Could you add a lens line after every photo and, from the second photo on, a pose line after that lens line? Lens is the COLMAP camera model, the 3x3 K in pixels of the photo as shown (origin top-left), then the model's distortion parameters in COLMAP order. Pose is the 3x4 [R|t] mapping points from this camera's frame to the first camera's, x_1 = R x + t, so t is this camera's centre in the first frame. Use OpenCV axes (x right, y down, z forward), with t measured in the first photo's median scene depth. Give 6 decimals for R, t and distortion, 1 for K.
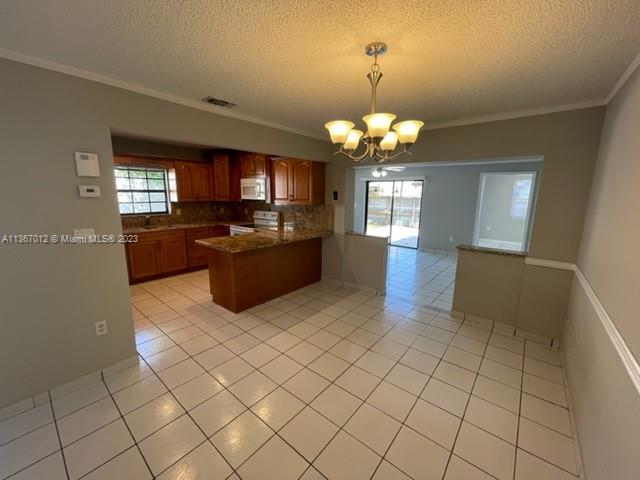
lens RADIAL K [[258.9, 0, 321.8], [0, 258.9, 239.1], [0, 0, 1]] dist [-0.000594, -0.000230]
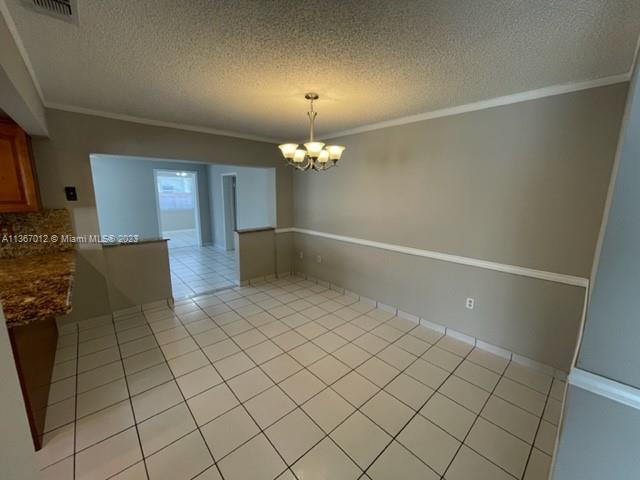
lens RADIAL K [[258.9, 0, 321.8], [0, 258.9, 239.1], [0, 0, 1]] dist [-0.000594, -0.000230]
pose [[0.146670, -0.189137, 0.970935, -0.450489], [0.163925, 0.972626, 0.164704, -0.054043], [-0.975508, 0.135003, 0.173659, 0.257910]]
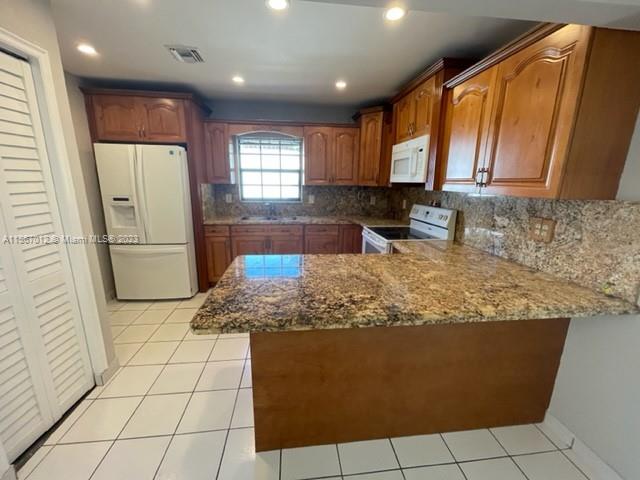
lens RADIAL K [[258.9, 0, 321.8], [0, 258.9, 239.1], [0, 0, 1]] dist [-0.000594, -0.000230]
pose [[0.719073, 0.153734, -0.677717, -0.018237], [-0.128536, 0.987820, 0.087699, -0.068864], [0.682944, 0.024049, 0.730074, 0.536632]]
